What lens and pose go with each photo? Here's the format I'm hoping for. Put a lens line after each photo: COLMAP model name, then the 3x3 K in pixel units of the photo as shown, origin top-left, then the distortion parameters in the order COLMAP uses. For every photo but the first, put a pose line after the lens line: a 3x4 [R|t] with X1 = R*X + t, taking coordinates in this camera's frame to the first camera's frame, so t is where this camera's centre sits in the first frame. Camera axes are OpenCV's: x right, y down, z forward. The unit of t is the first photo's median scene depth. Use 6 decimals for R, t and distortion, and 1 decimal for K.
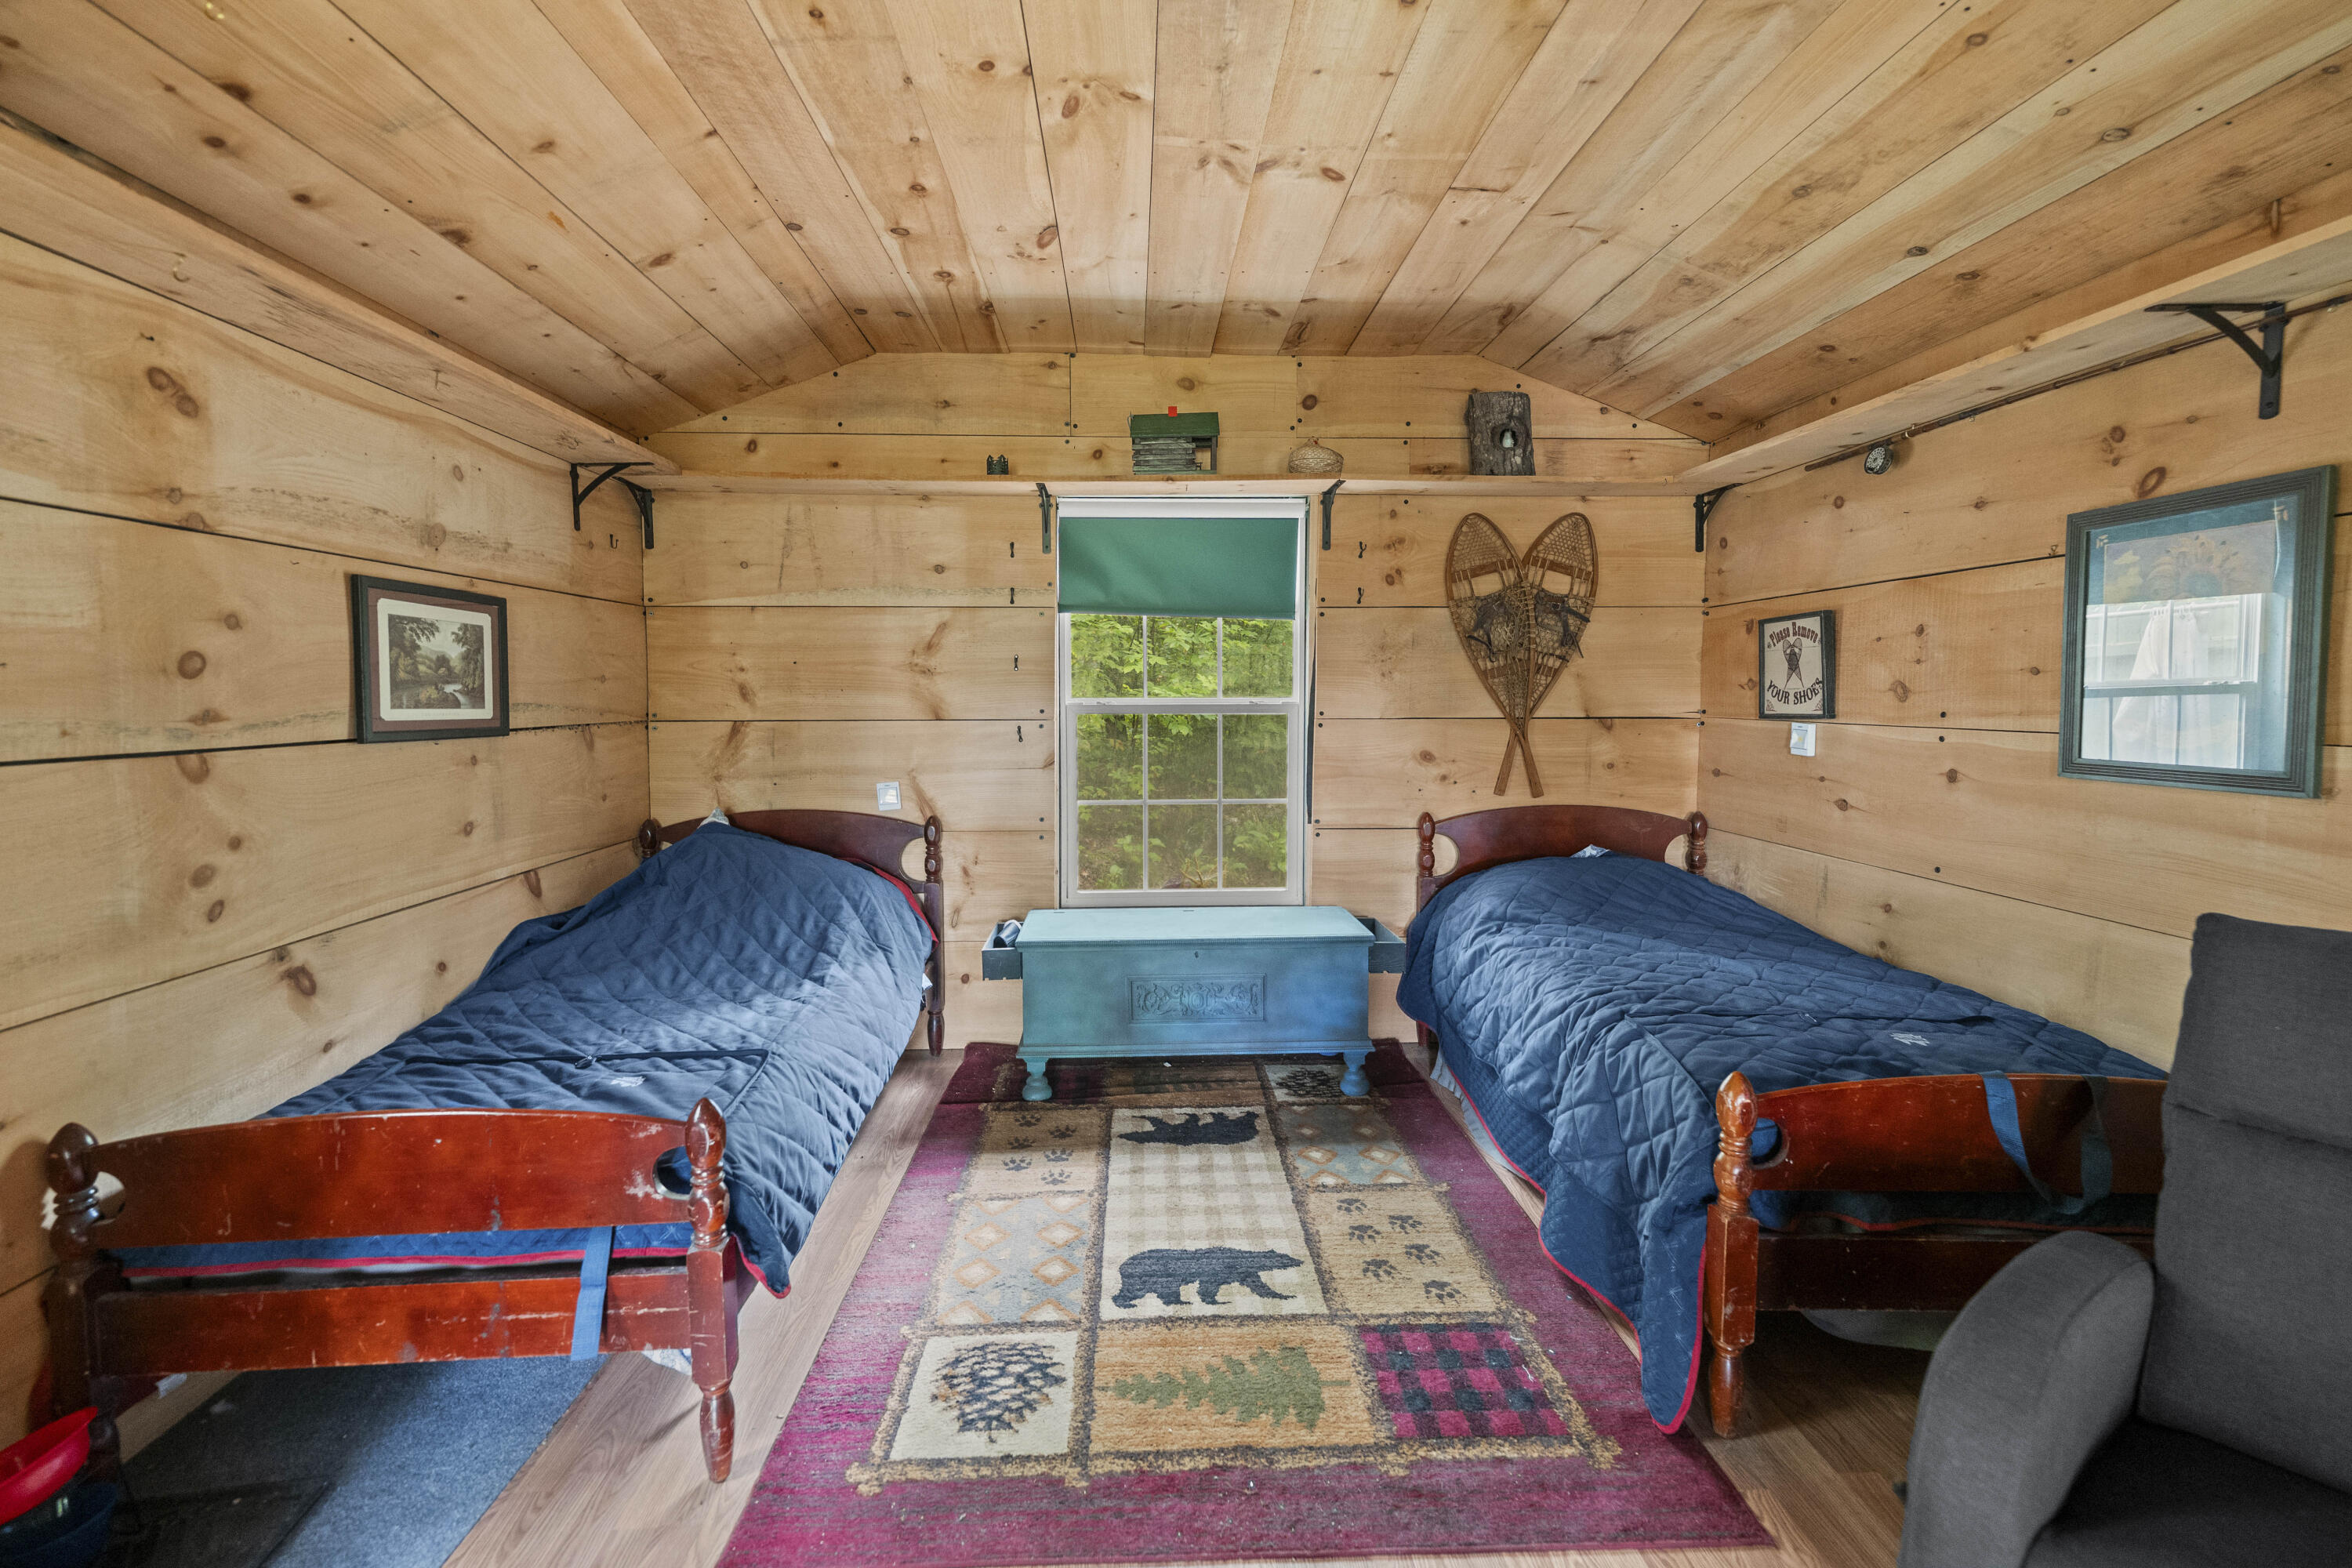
lens RADIAL K [[998.9, 0, 1160.8], [0, 998.9, 743.6], [0, 0, 1]] dist [0.005313, -0.004290]
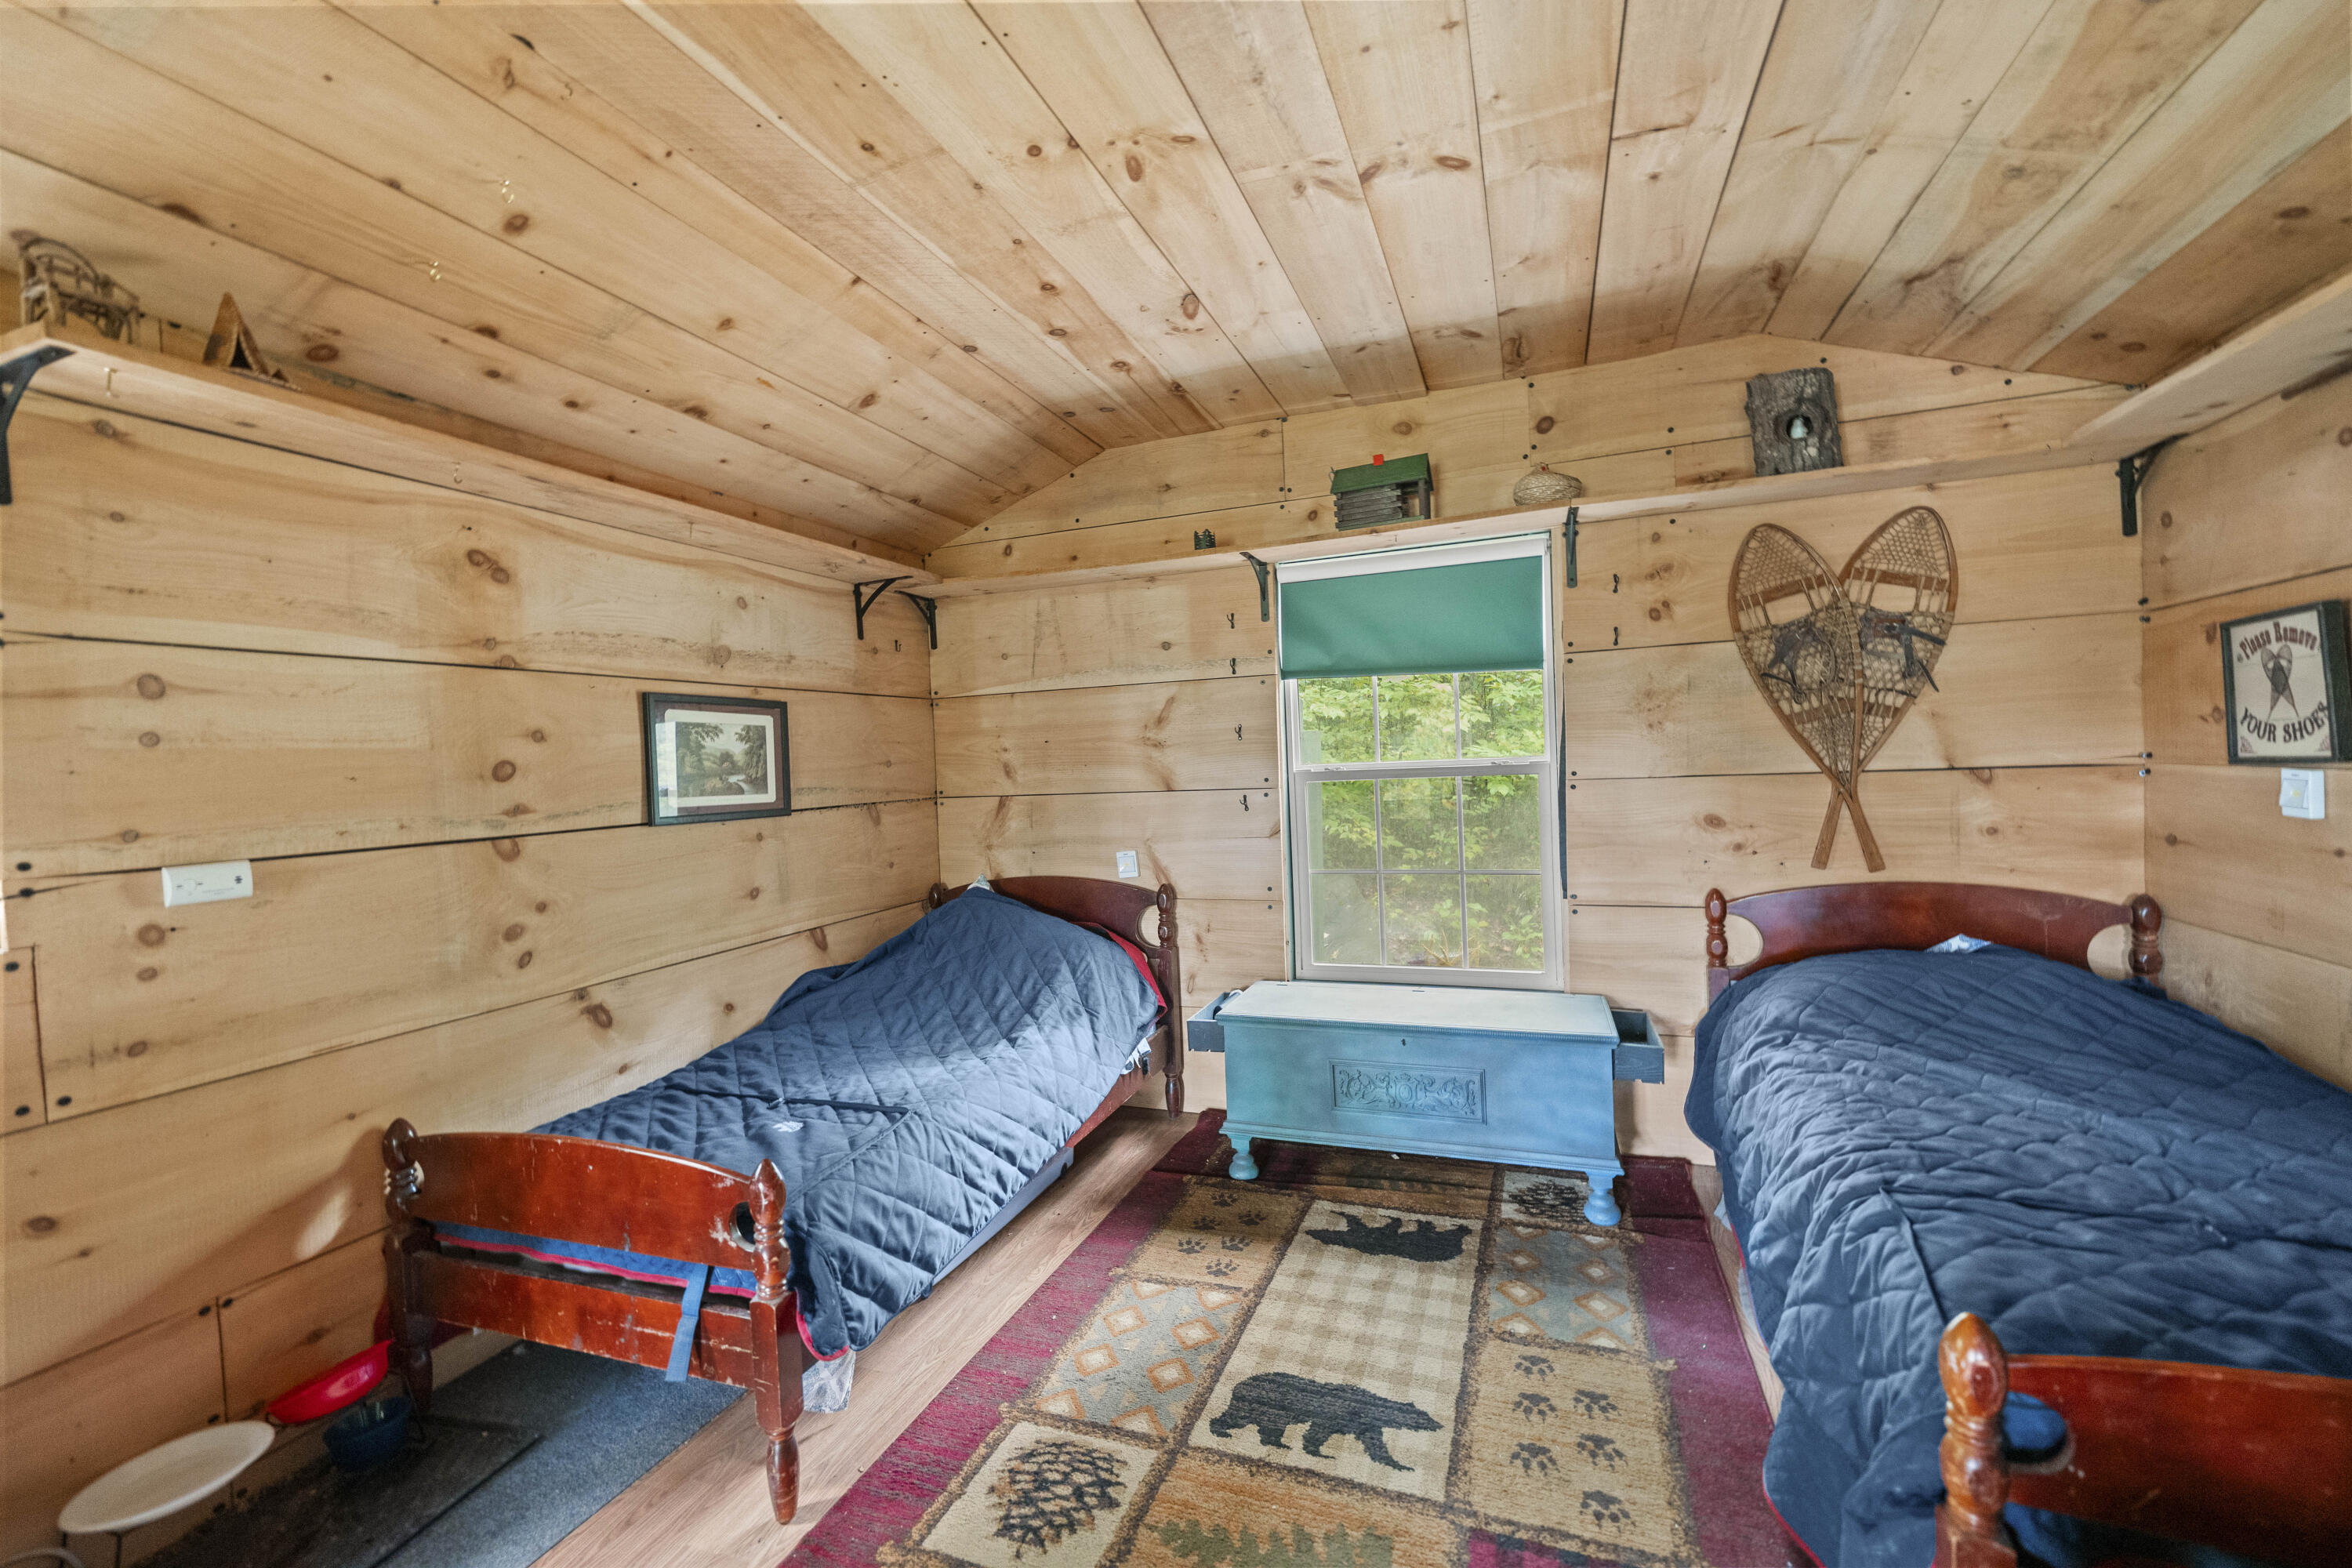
lens RADIAL K [[945.5, 0, 1177.6], [0, 945.5, 779.4], [0, 0, 1]] dist [-0.000219, -0.000320]
pose [[0.921115, -0.027541, -0.388315, 0.210227], [0.018505, 0.999464, -0.026991, -0.011613], [0.388850, 0.017676, 0.921131, 0.129642]]
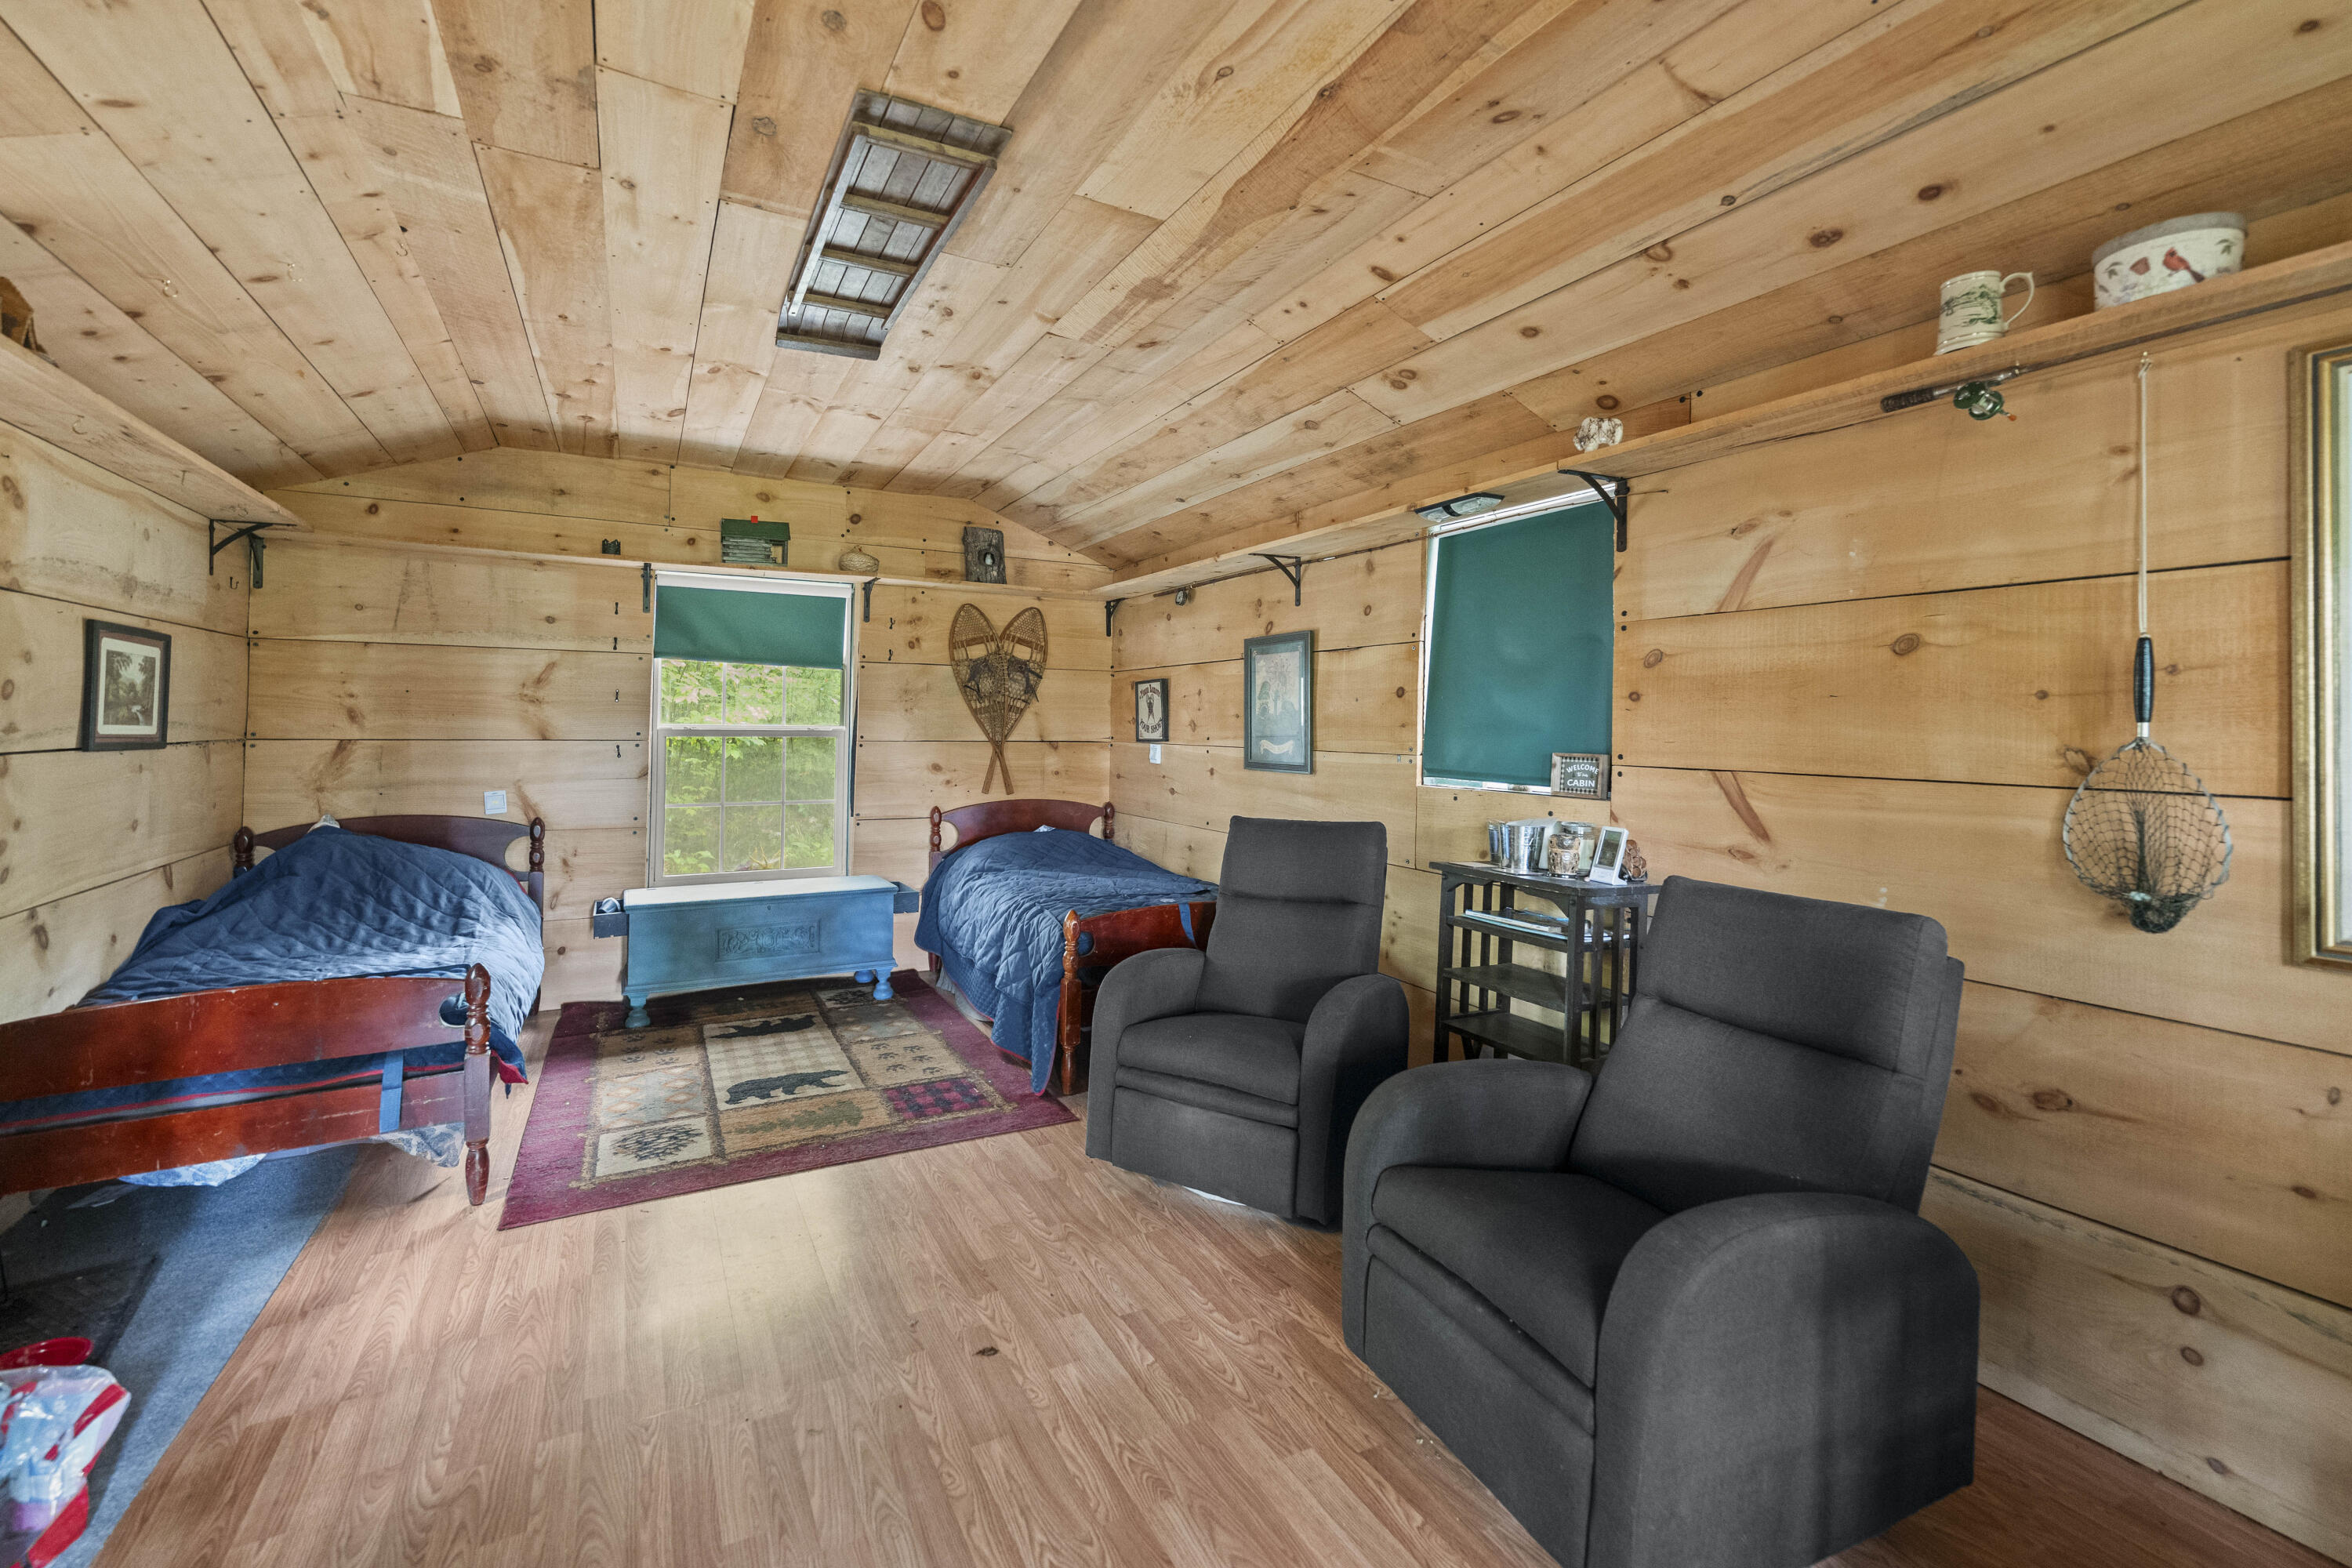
lens RADIAL K [[994.8, 0, 1156.7], [0, 994.8, 707.4], [0, 0, 1]] dist [-0.003290, -0.000175]
pose [[0.899040, 0.020167, 0.437402, -0.101484], [0.009476, 0.997809, -0.065482, 0.030568], [-0.437764, 0.063015, 0.896879, -0.565163]]
